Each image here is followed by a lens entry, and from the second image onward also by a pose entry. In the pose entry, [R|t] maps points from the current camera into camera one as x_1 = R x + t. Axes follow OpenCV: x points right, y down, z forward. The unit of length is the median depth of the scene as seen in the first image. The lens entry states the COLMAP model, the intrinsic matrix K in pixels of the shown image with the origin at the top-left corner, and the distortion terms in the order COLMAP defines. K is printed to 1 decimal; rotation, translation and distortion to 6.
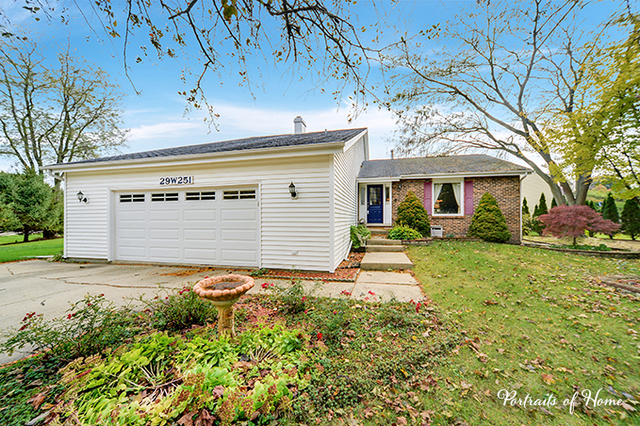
lens RADIAL K [[269.2, 0, 313.3], [0, 269.2, 214.8], [0, 0, 1]] dist [-0.000522, 0.000074]
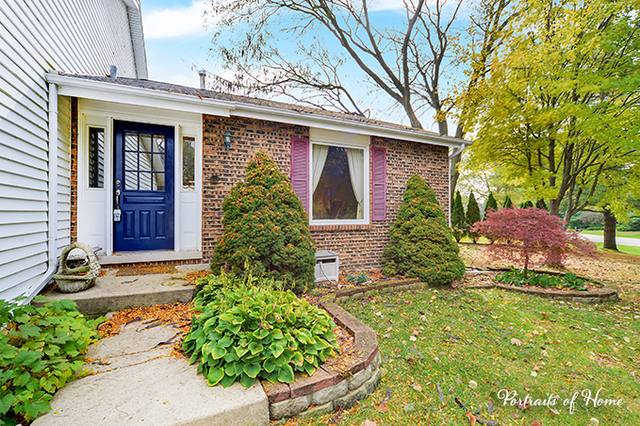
lens RADIAL K [[278.3, 0, 313.5], [0, 278.3, 211.3], [0, 0, 1]] dist [-0.000698, 0.000584]
pose [[0.775134, 0.009025, 0.631732, 0.192606], [-0.006893, 0.999959, -0.005828, -0.014591], [-0.631759, 0.000163, 0.775165, 0.686354]]
